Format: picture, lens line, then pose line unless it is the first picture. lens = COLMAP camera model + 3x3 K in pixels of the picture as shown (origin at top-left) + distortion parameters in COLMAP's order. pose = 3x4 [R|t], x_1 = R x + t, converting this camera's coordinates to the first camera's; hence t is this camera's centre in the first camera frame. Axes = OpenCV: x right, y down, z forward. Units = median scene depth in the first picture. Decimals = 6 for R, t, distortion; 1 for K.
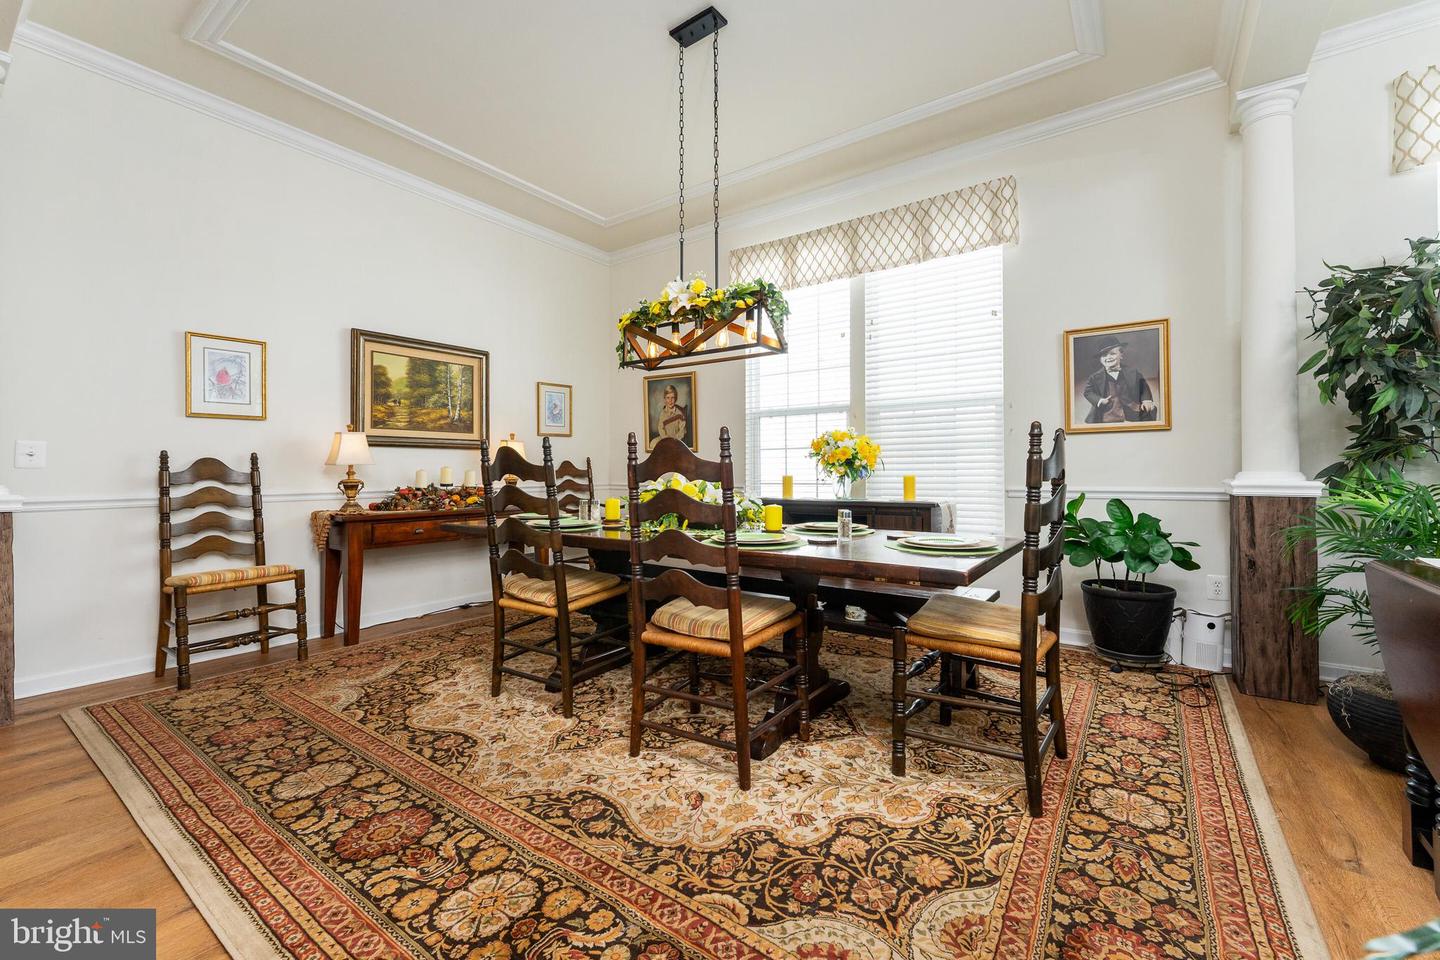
lens RADIAL K [[581.4, 0, 719.4], [0, 581.4, 481.8], [0, 0, 1]] dist [0.001612, -0.000416]
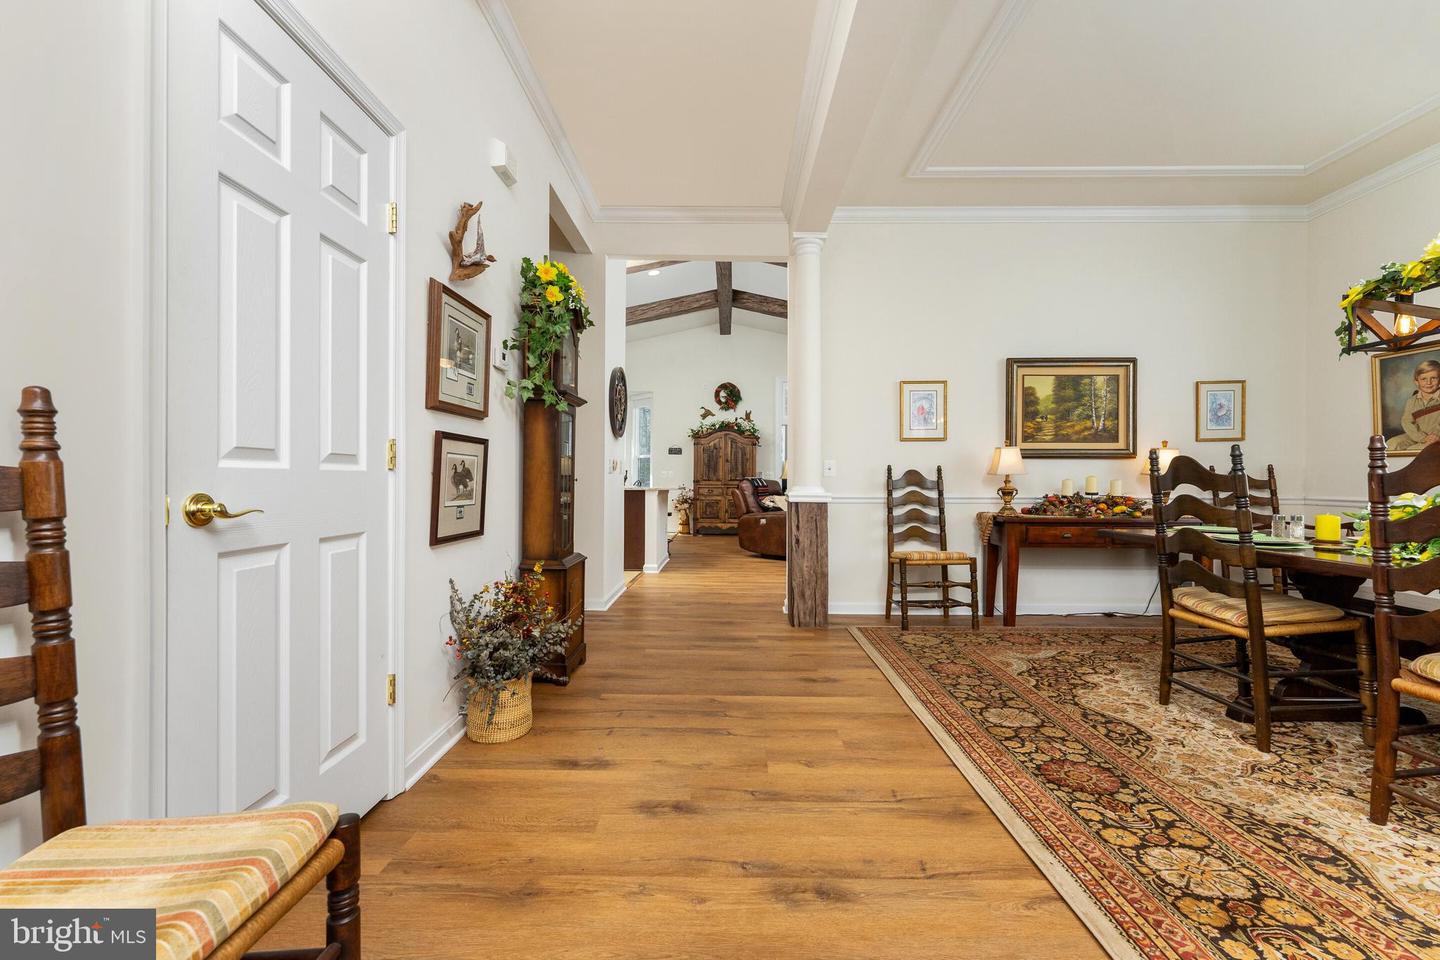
lens RADIAL K [[581.4, 0, 719.4], [0, 581.4, 481.8], [0, 0, 1]] dist [0.001612, -0.000416]
pose [[0.580415, 0.008416, -0.814277, -0.014982], [-0.021139, 0.999765, -0.004735, 0.004816], [0.814046, 0.019961, 0.580457, -0.215139]]
